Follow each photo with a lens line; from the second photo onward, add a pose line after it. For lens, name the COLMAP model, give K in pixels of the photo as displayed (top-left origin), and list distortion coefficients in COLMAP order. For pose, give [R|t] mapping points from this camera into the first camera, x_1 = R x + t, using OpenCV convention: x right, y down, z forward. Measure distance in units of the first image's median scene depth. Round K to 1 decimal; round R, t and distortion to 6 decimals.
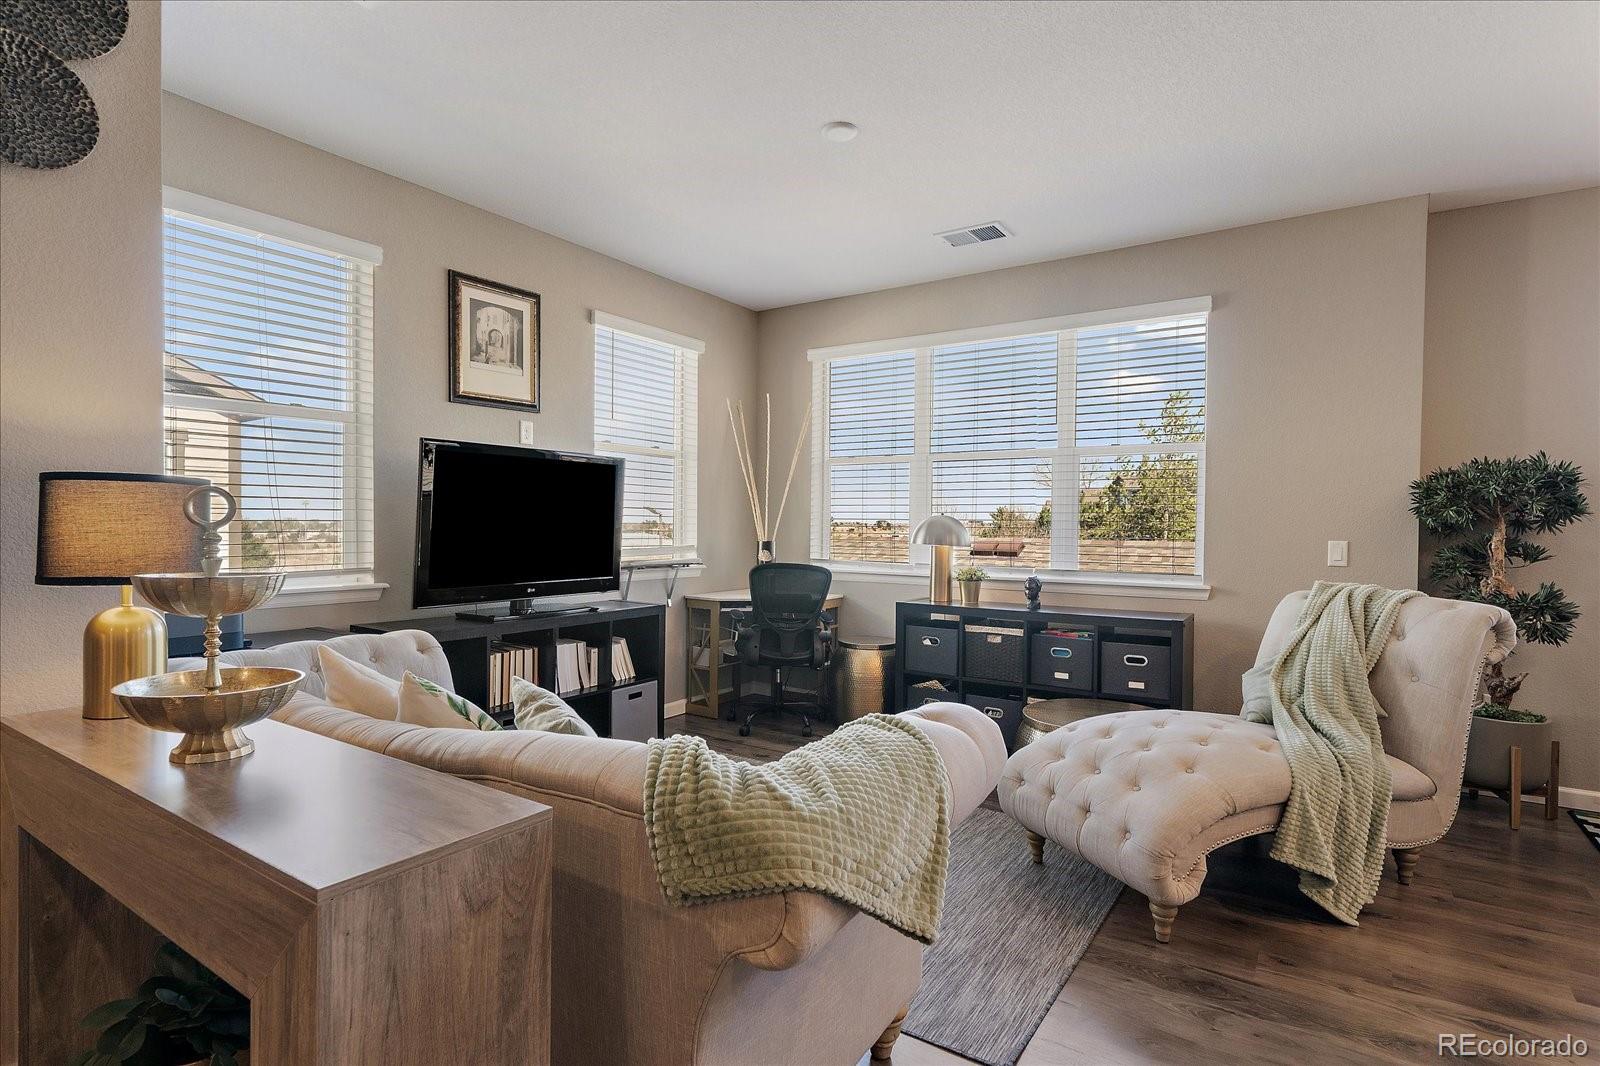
lens RADIAL K [[804.2, 0, 787.9], [0, 804.2, 533.1], [0, 0, 1]] dist [0.000039, -0.000254]
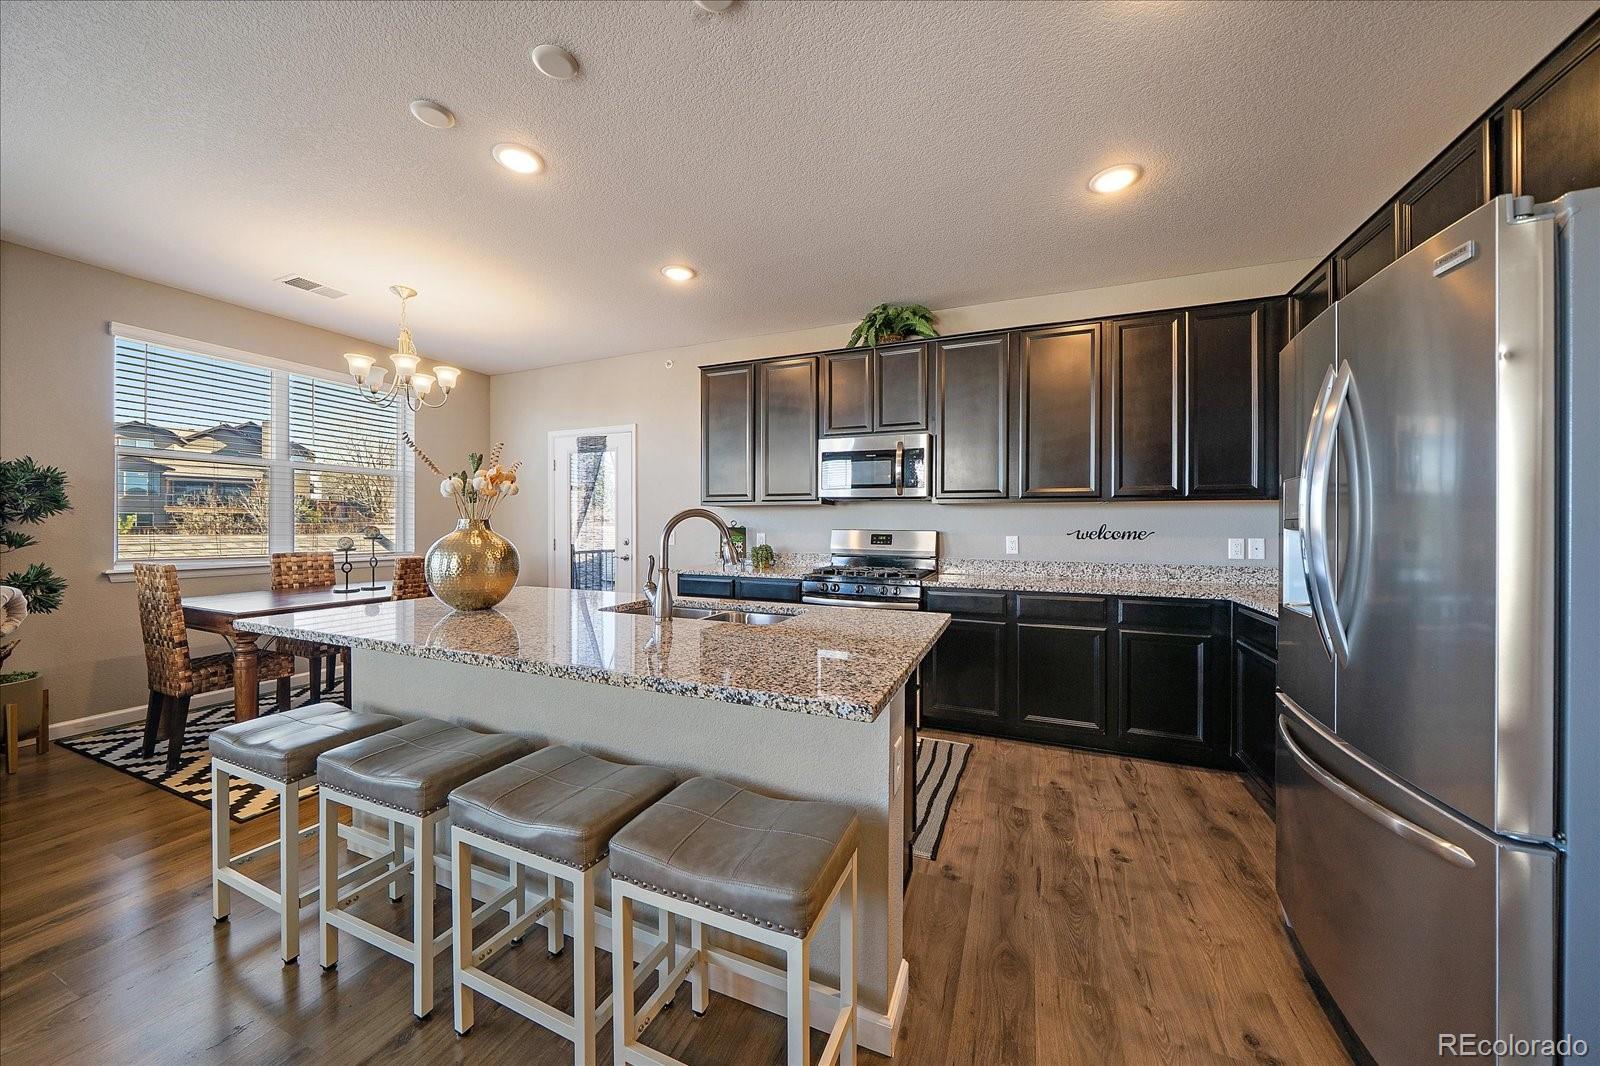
lens RADIAL K [[559.4, 0, 790.6], [0, 559.4, 529.3], [0, 0, 1]] dist [-0.006202, 0.000137]
pose [[-0.194373, -0.017237, 0.980776, -0.098117], [0.003208, 0.999829, 0.018208, -0.002344], [-0.980922, 0.006686, -0.194285, 0.025611]]
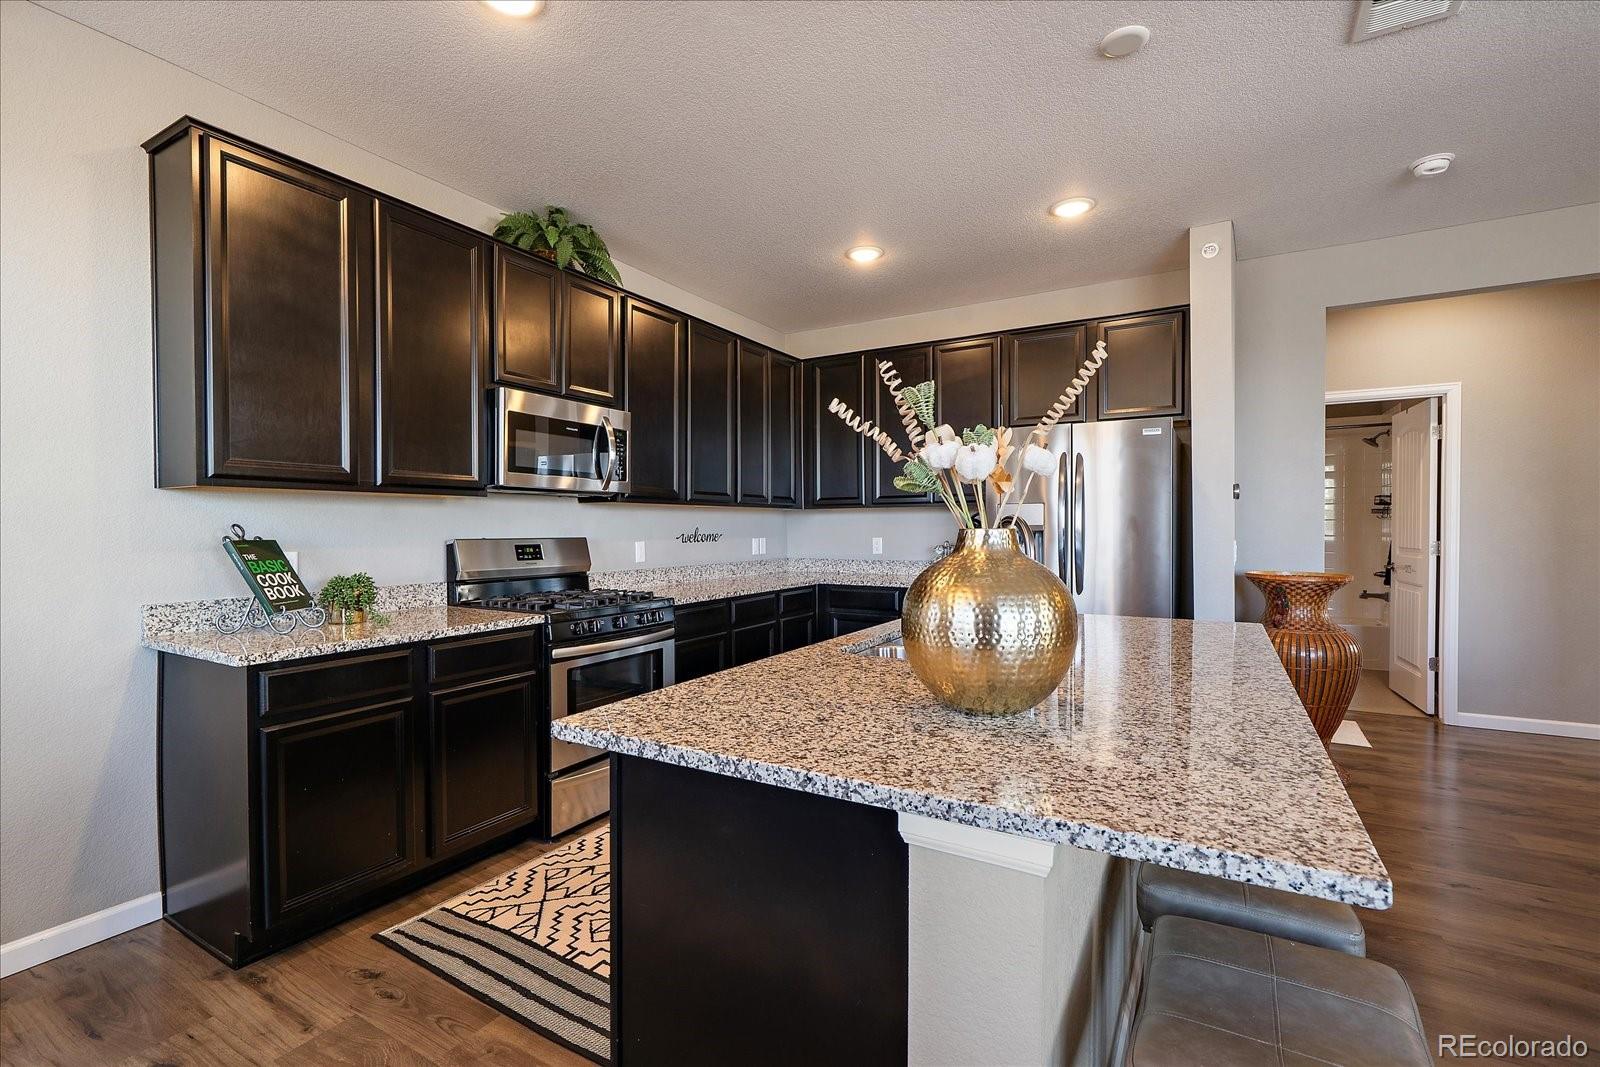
lens RADIAL K [[736.1, 0, 770.0], [0, 736.1, 535.4], [0, 0, 1]] dist [0.003397, 0.000244]
pose [[-0.998599, -0.009791, -0.052011, 0.637161], [-0.011128, 0.999614, 0.025474, -0.011563], [0.051741, 0.026017, -0.998322, 0.577962]]
